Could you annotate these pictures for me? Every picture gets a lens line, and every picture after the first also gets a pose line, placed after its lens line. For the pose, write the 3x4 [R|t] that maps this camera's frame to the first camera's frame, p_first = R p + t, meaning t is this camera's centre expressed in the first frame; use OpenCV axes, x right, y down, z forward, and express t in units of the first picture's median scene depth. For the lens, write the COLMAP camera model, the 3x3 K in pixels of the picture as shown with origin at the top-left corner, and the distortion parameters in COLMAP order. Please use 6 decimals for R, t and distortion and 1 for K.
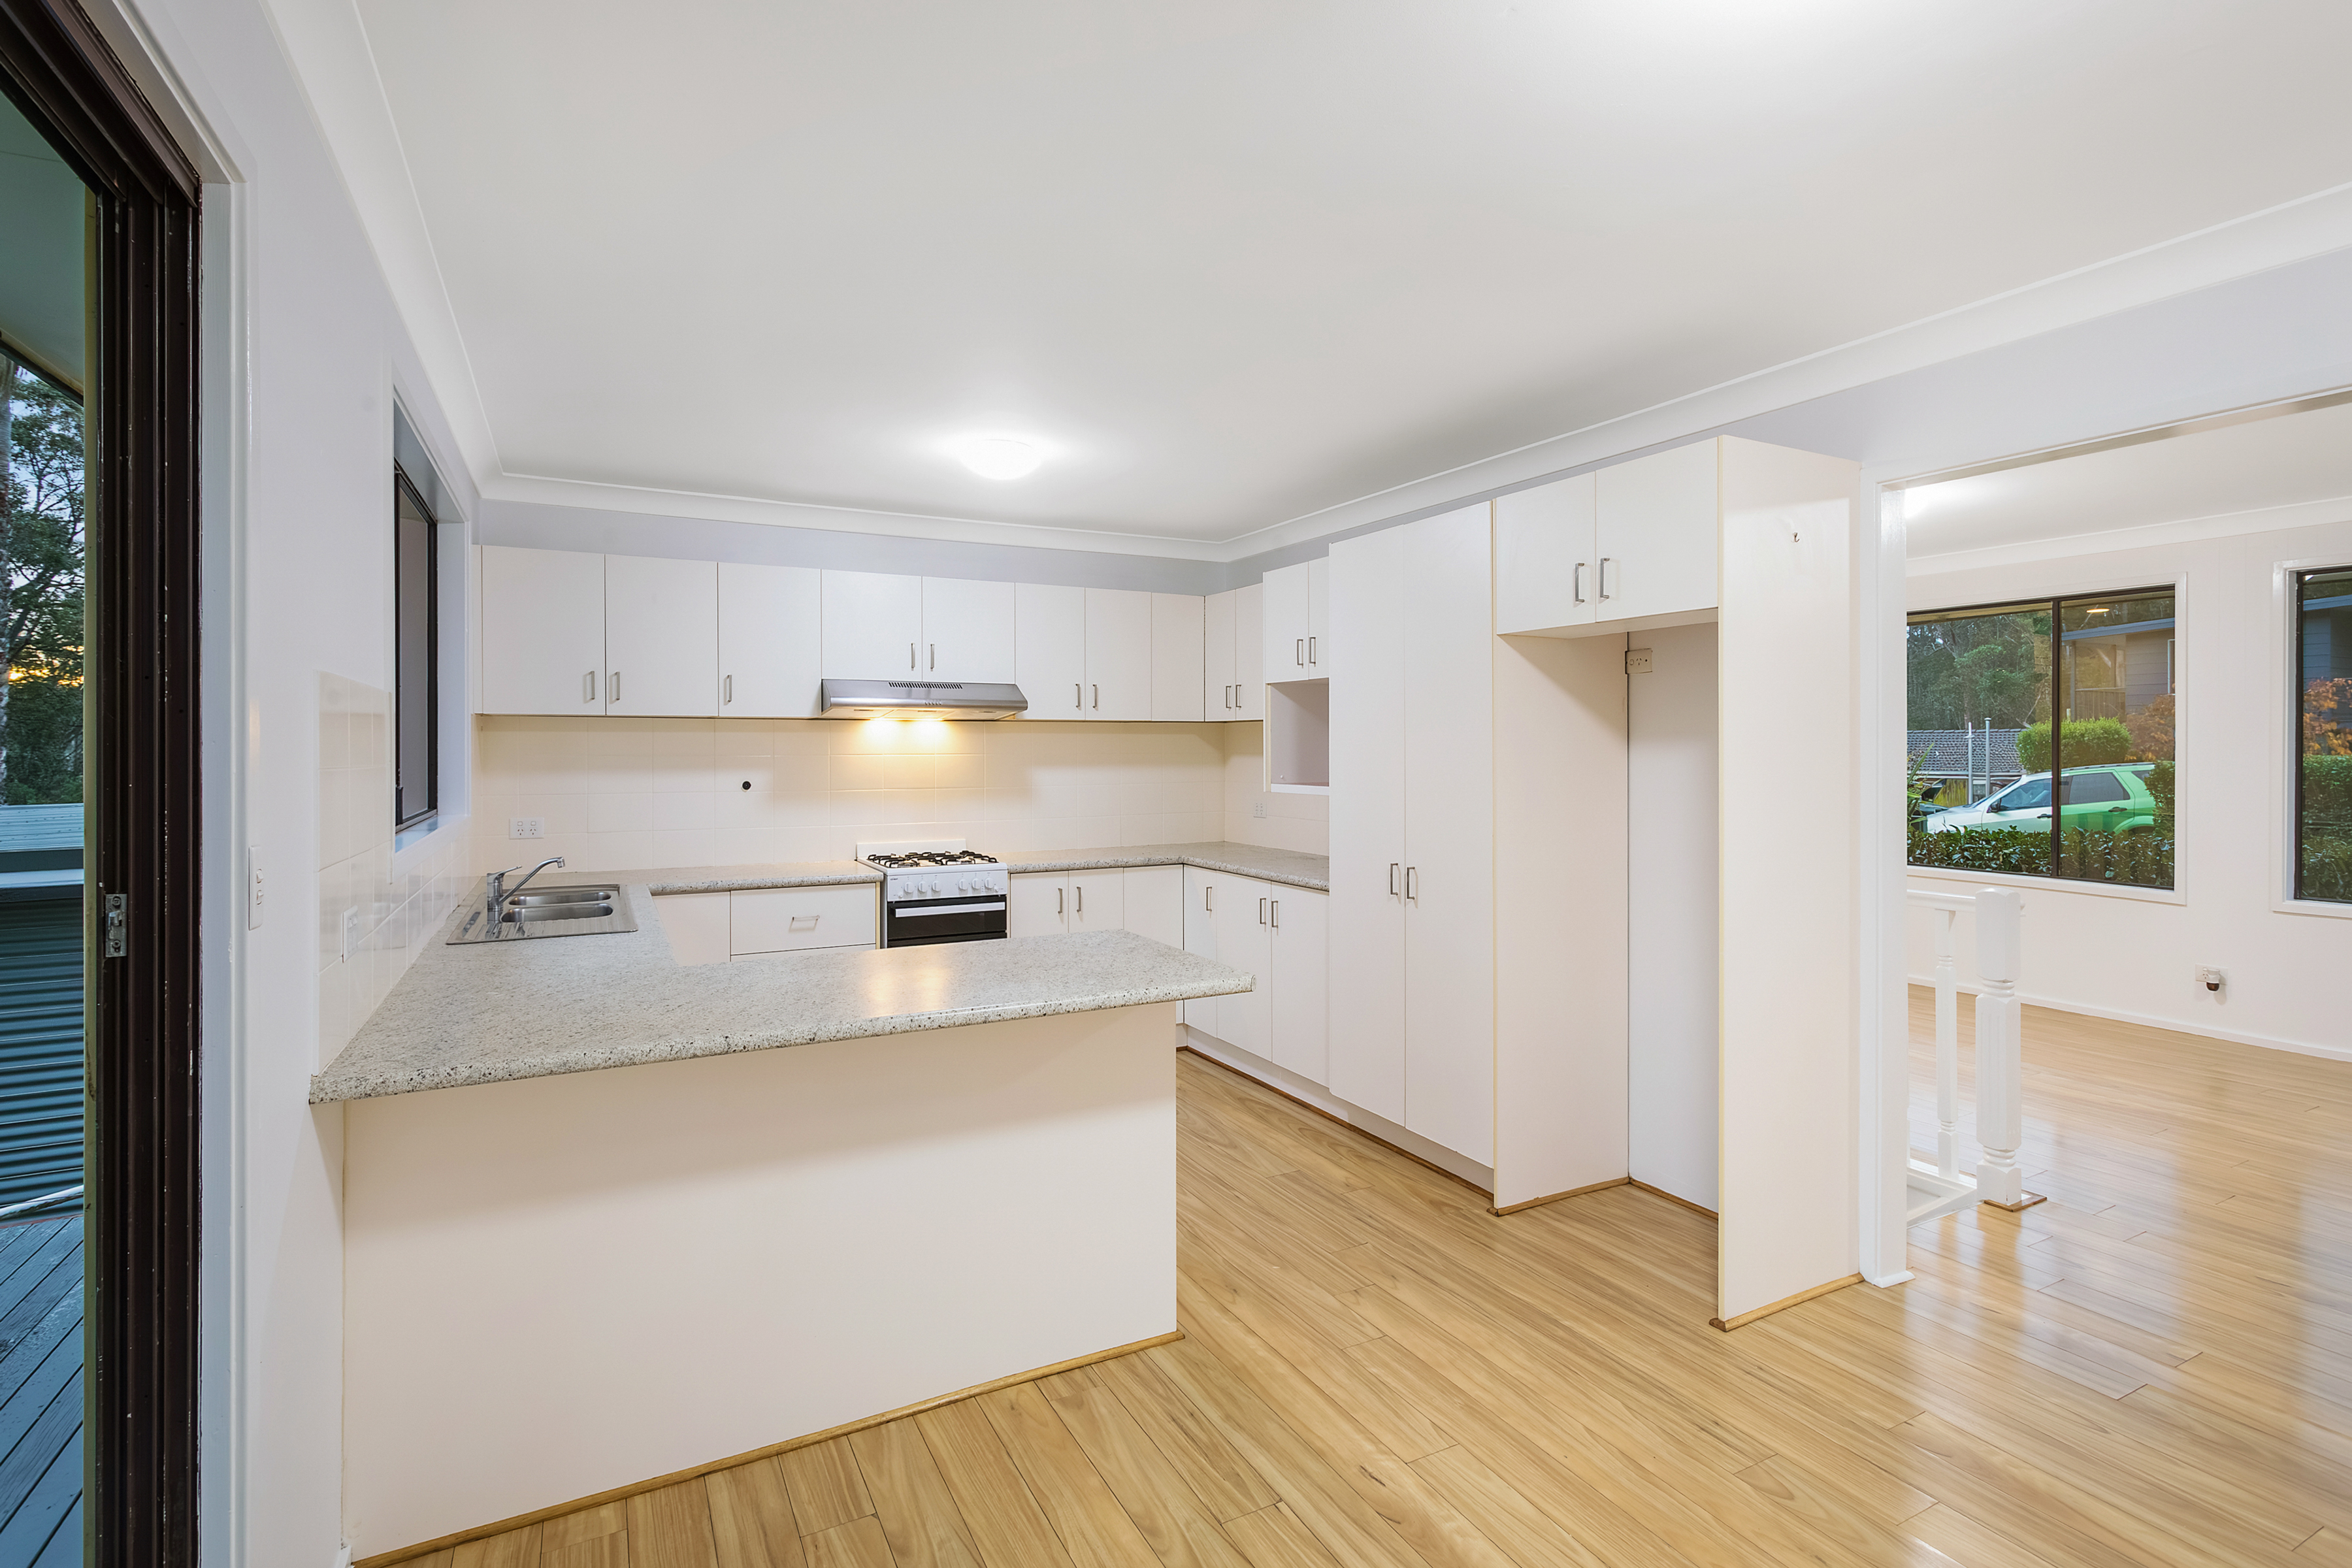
lens RADIAL K [[1293.5, 0, 1204.2], [0, 1293.5, 730.5], [0, 0, 1]] dist [-0.001959, 0.000708]
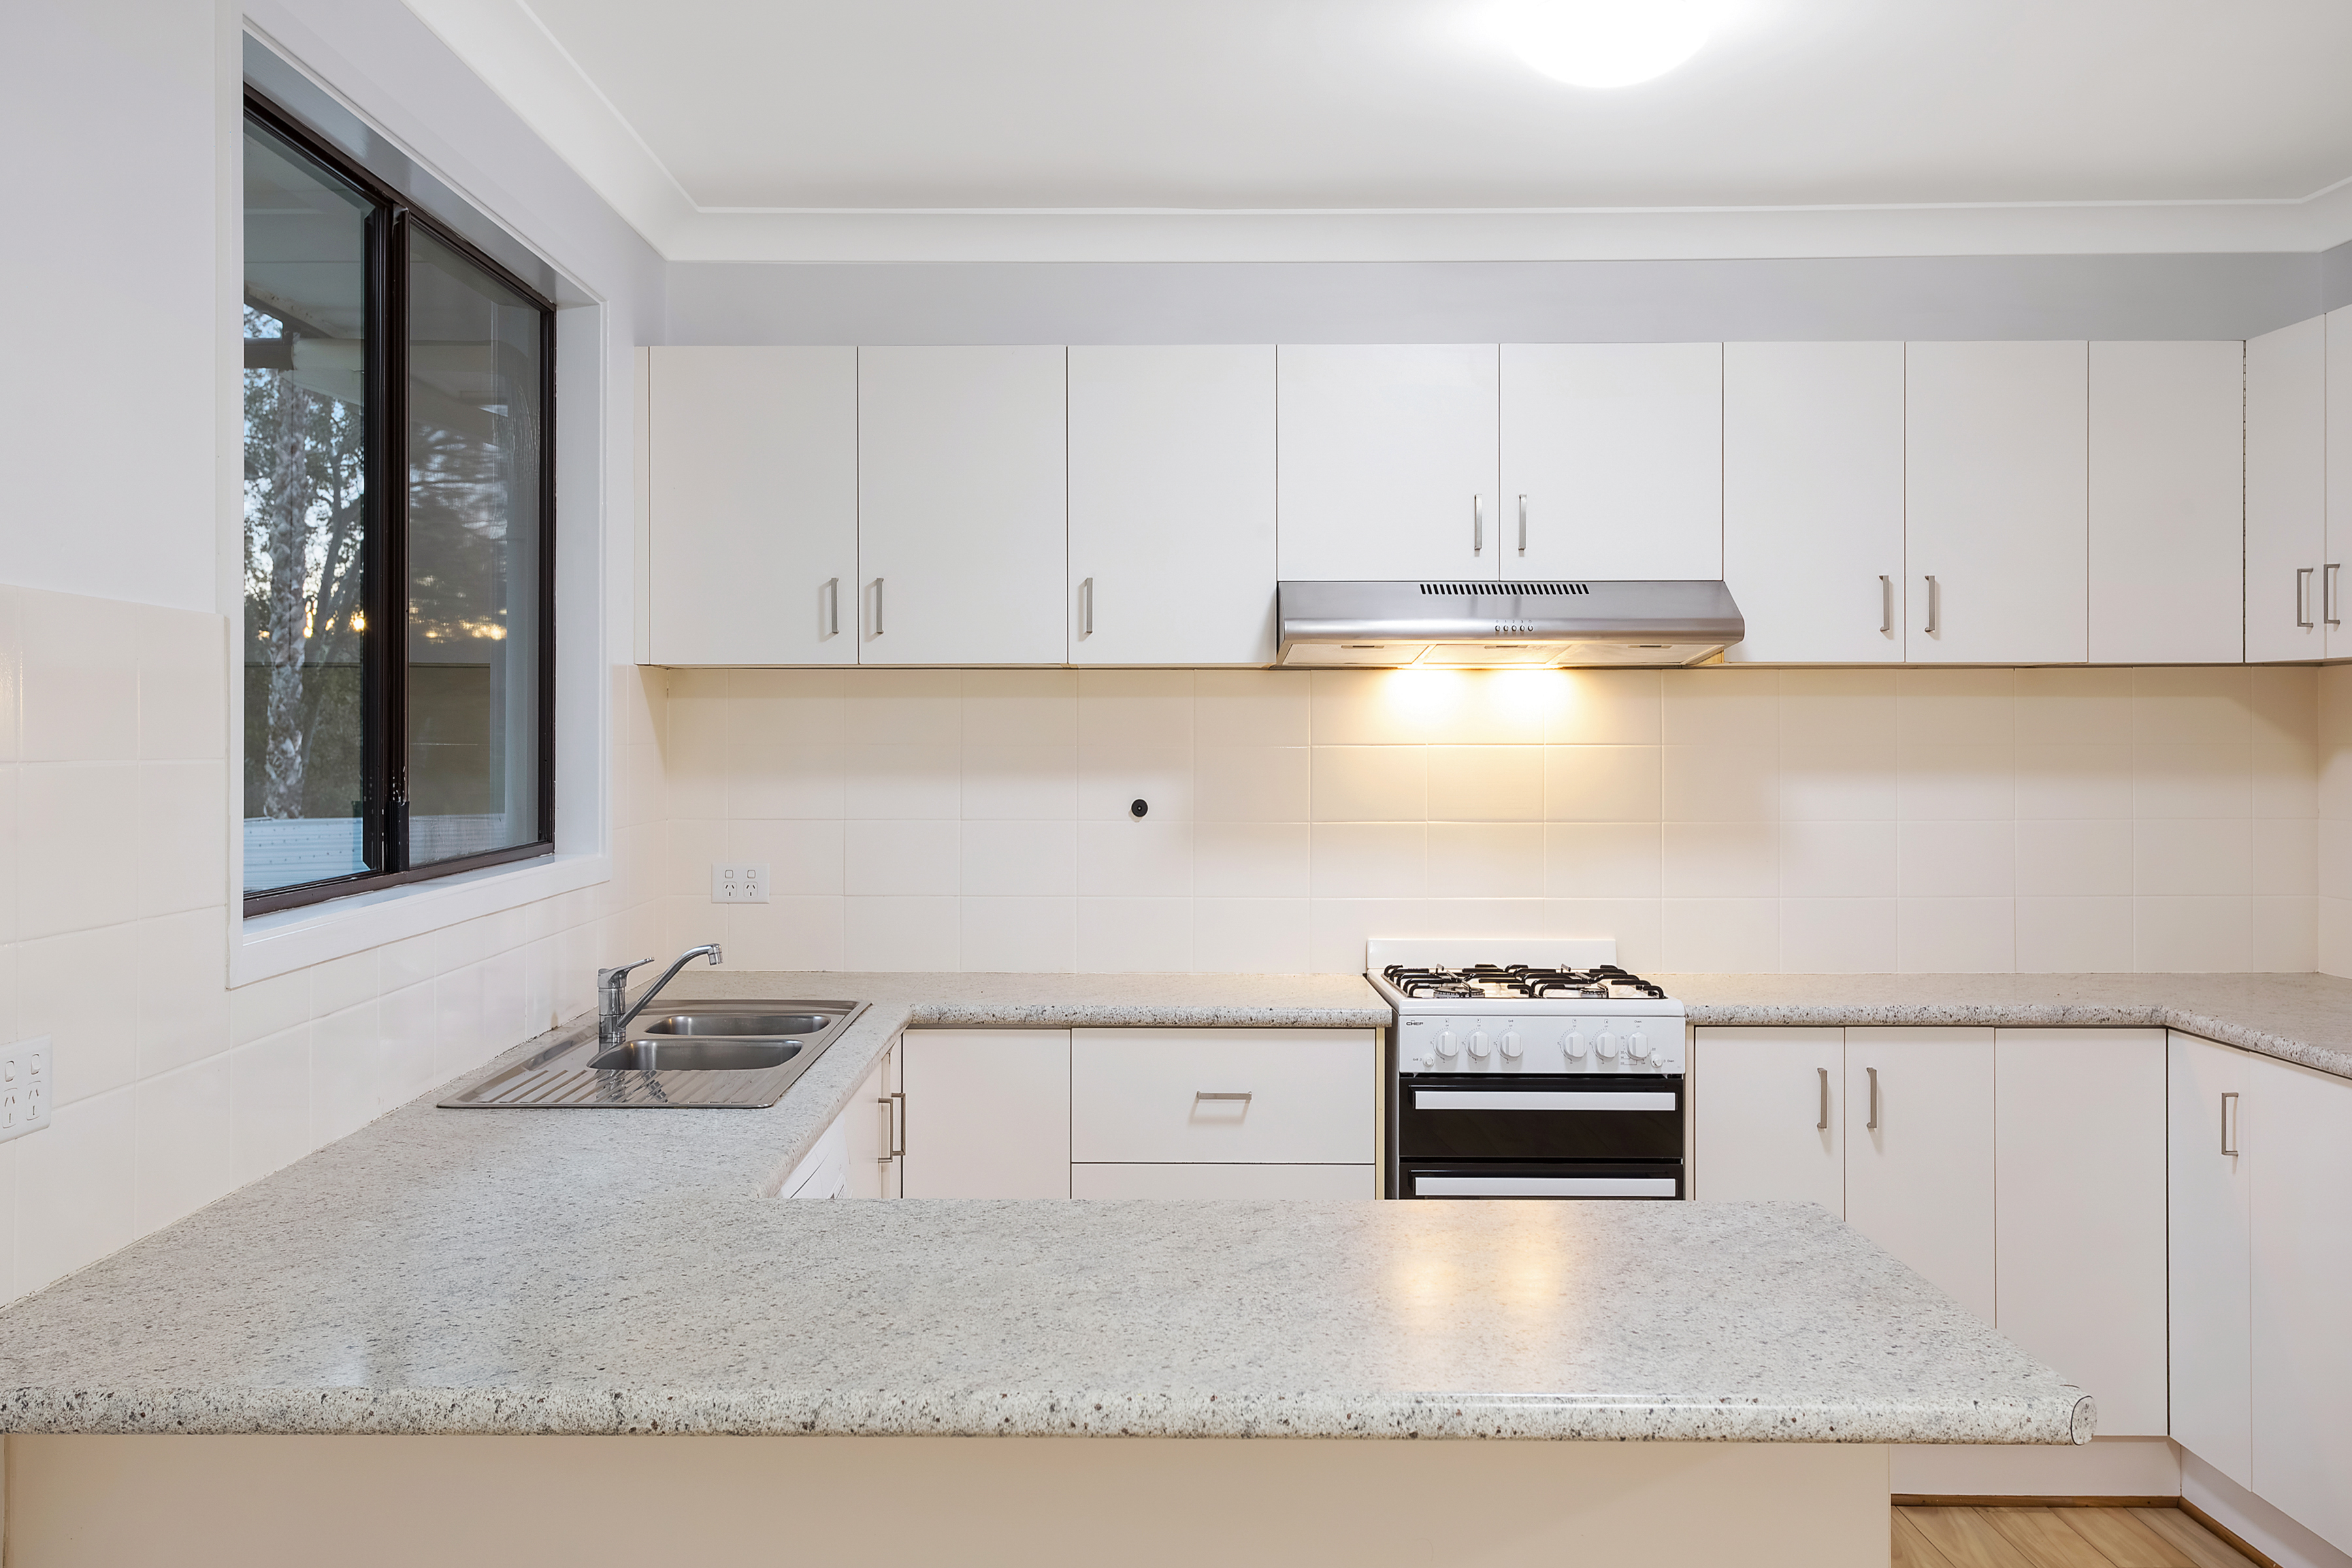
lens RADIAL K [[2412.7, 0, 1167.2], [0, 2412.7, 718.4], [0, 0, 1]] dist [-0.007477, 0.007969]
pose [[0.841011, 0.000017, -0.541018, 0.136770], [0.006887, 0.999919, 0.010738, -0.000208], [0.540974, -0.012757, 0.840942, 0.247377]]
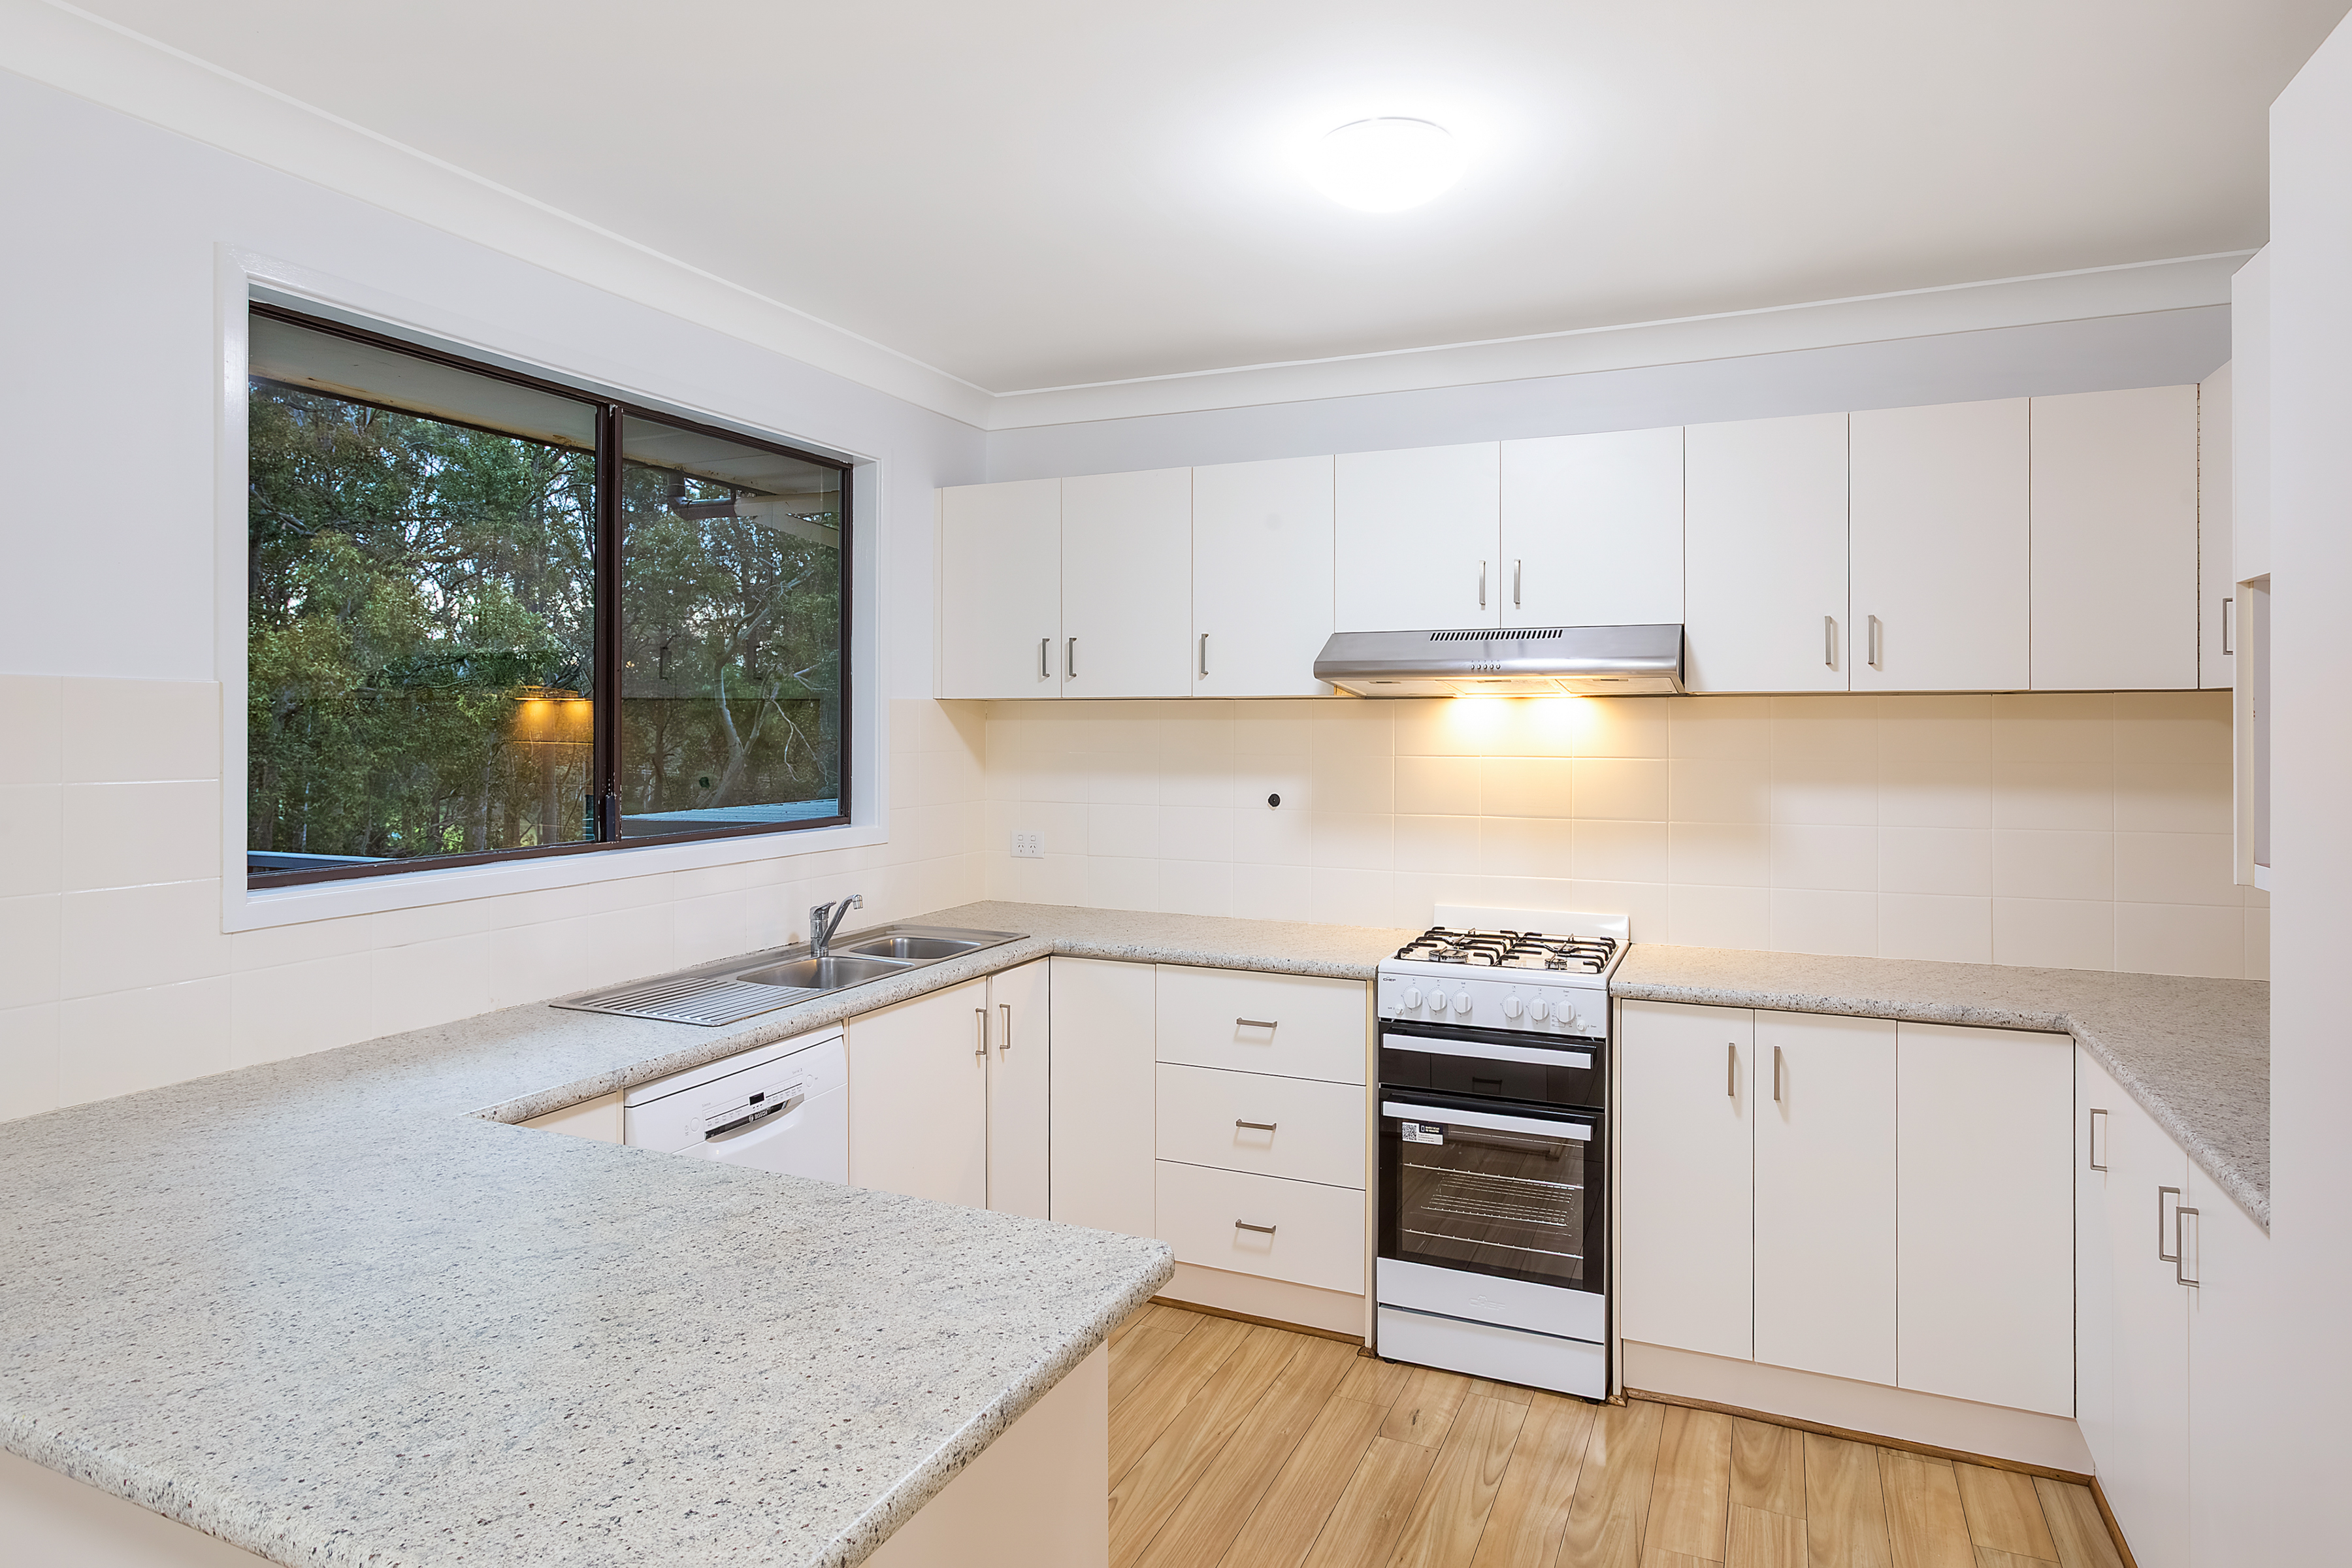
lens RADIAL K [[1436.0, 0, 1173.9], [0, 1436.0, 721.7], [0, 0, 1]] dist [-0.004158, 0.000062]
pose [[0.560966, 0.002654, -0.827835, 0.223913], [0.010802, 0.999886, 0.010525, -0.005815], [0.827769, -0.014846, 0.560873, 0.555619]]
